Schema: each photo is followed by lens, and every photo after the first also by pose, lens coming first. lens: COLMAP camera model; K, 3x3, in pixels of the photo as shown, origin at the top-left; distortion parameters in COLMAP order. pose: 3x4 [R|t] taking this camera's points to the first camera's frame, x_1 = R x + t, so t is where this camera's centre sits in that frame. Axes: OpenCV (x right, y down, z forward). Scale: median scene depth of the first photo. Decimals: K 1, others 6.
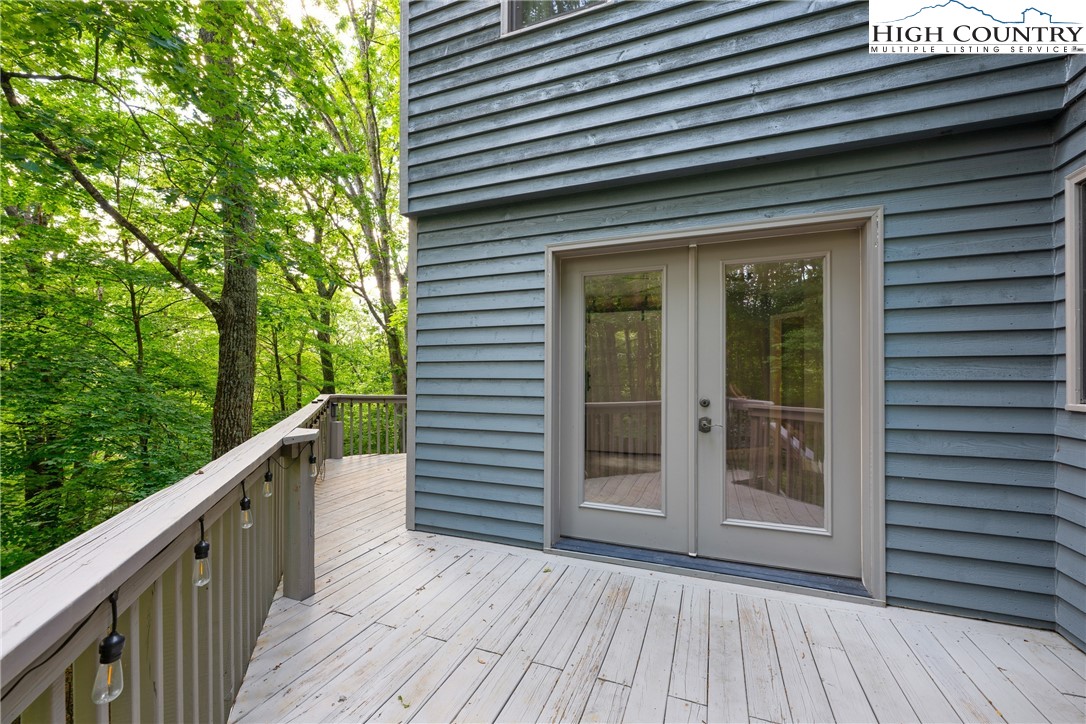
lens RADIAL K [[431.8, 0, 547.3], [0, 431.8, 367.7], [0, 0, 1]] dist [-0.005579, 0.000268]
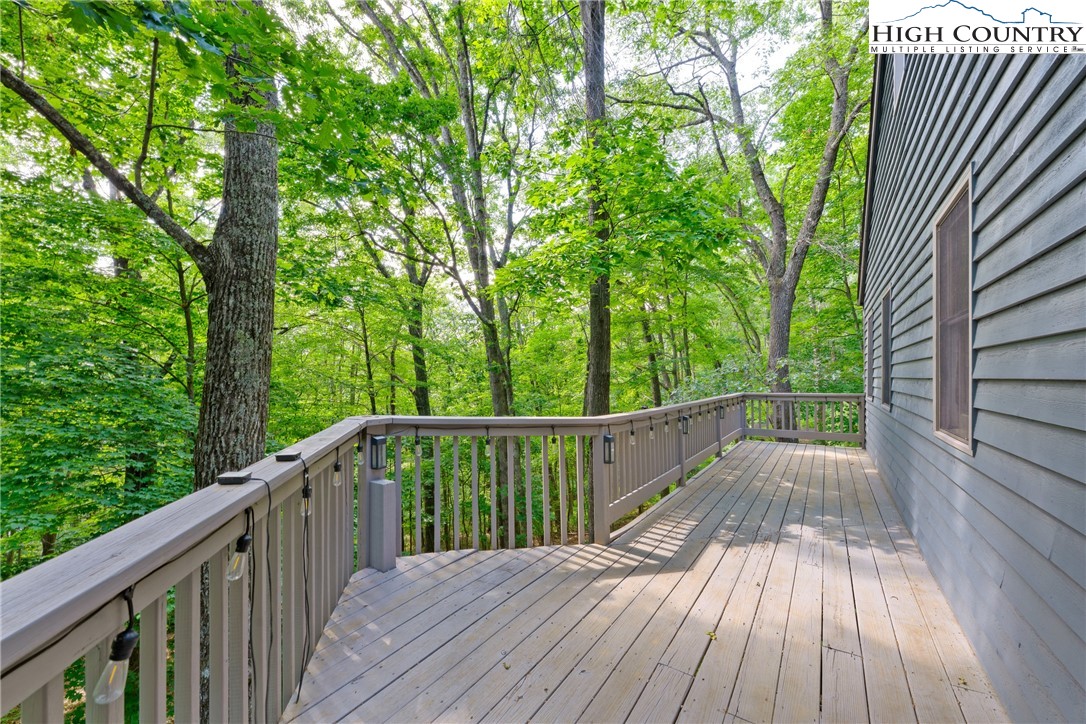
lens RADIAL K [[431.8, 0, 541.0], [0, 431.8, 369.8], [0, 0, 1]] dist [-0.005579, 0.000268]
pose [[0.975914, -0.005870, -0.218076, -0.088397], [0.007244, 0.999959, 0.005500, 0.005237], [0.218035, -0.006948, 0.975916, 0.226064]]
